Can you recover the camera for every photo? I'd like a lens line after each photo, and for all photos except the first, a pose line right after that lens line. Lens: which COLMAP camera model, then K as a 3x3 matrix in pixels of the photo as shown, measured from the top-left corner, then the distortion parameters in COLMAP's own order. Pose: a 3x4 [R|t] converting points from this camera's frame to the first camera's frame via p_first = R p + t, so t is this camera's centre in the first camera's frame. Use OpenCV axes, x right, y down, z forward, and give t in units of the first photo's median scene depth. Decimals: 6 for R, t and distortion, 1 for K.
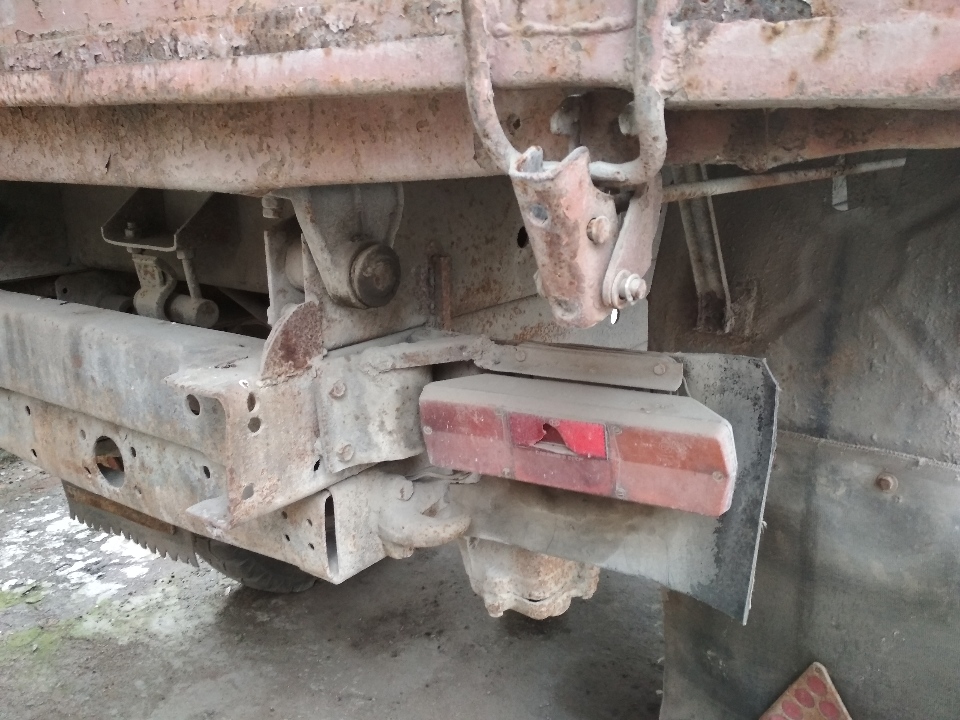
lens RADIAL K [[853.5, 0, 481.1], [0, 853.5, 366.7], [0, 0, 1]] dist [0.097443, -0.197155]
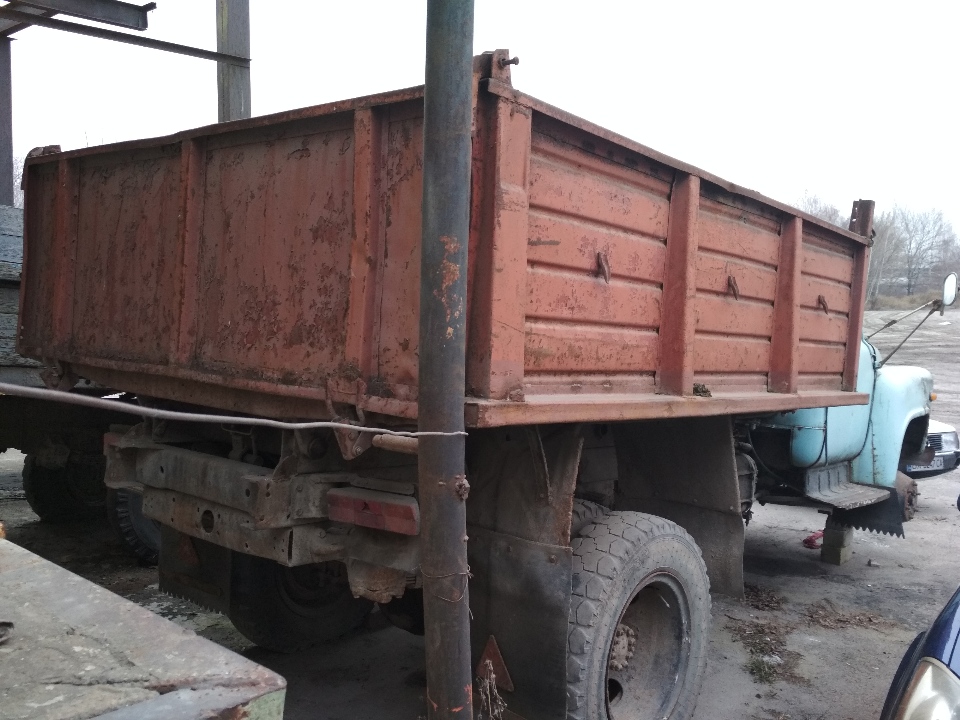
lens RADIAL K [[853.5, 0, 483.9], [0, 853.5, 354.0], [0, 0, 1]] dist [0.097443, -0.197155]
pose [[0.994265, 0.078126, -0.073028, 0.561172], [-0.094312, 0.962504, -0.254345, 0.244096], [0.050419, 0.259774, 0.964352, -1.663230]]
